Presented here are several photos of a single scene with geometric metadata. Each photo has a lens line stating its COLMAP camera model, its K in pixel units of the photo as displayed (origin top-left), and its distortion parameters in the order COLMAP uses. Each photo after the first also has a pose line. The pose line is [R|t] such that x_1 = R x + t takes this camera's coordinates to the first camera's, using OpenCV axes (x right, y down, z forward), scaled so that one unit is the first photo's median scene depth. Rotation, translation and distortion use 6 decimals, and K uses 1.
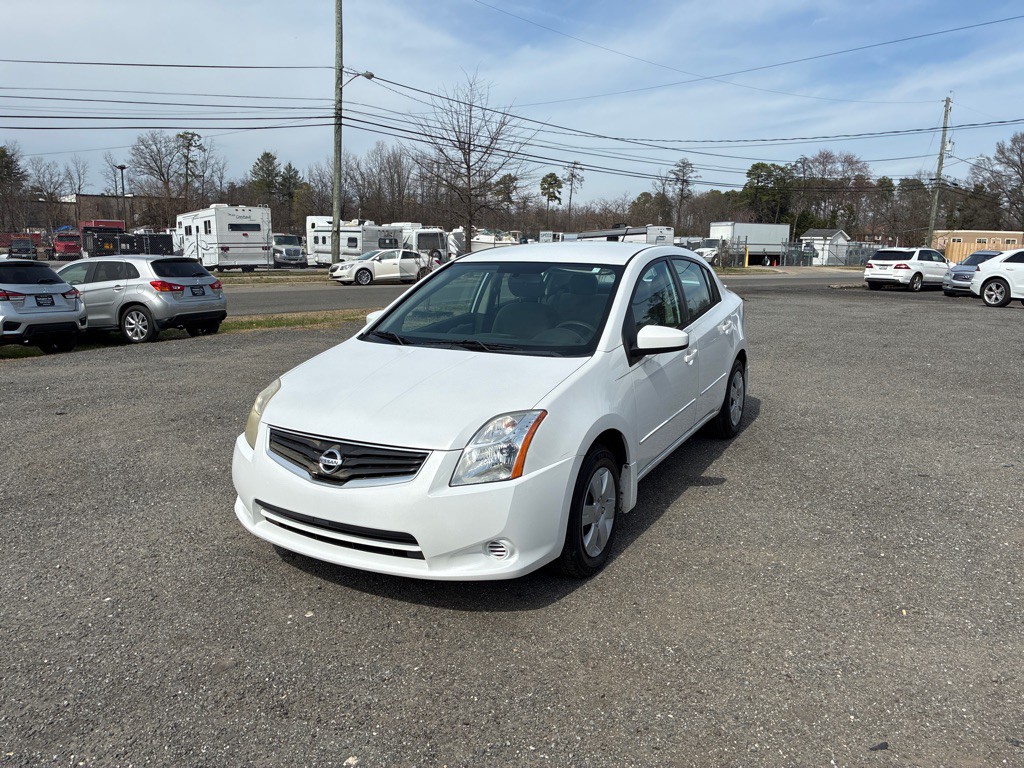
lens RADIAL K [[773.0, 0, 514.6], [0, 773.0, 369.8], [0, 0, 1]] dist [0.036993, -0.047192]
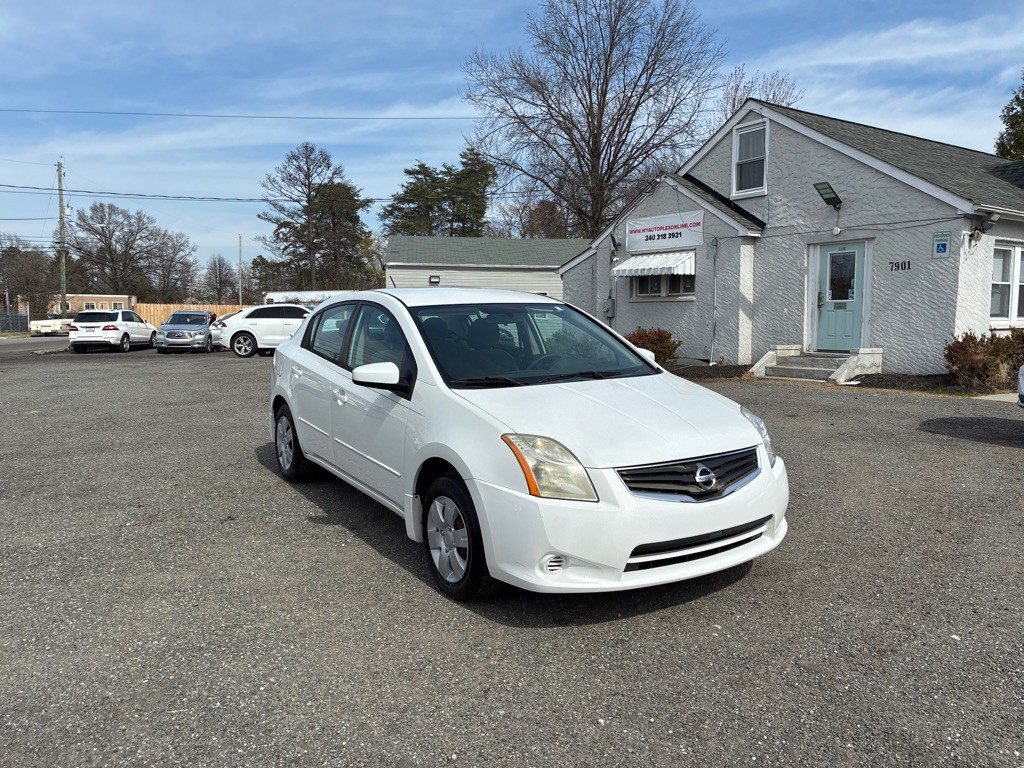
lens RADIAL K [[773.0, 0, 521.8], [0, 773.0, 381.8], [0, 0, 1]] dist [0.036993, -0.047192]
pose [[0.476199, -0.100340, 0.873594, -0.112622], [0.158044, 0.987057, 0.027222, -0.007268], [-0.865019, 0.125103, 0.485893, 0.059881]]
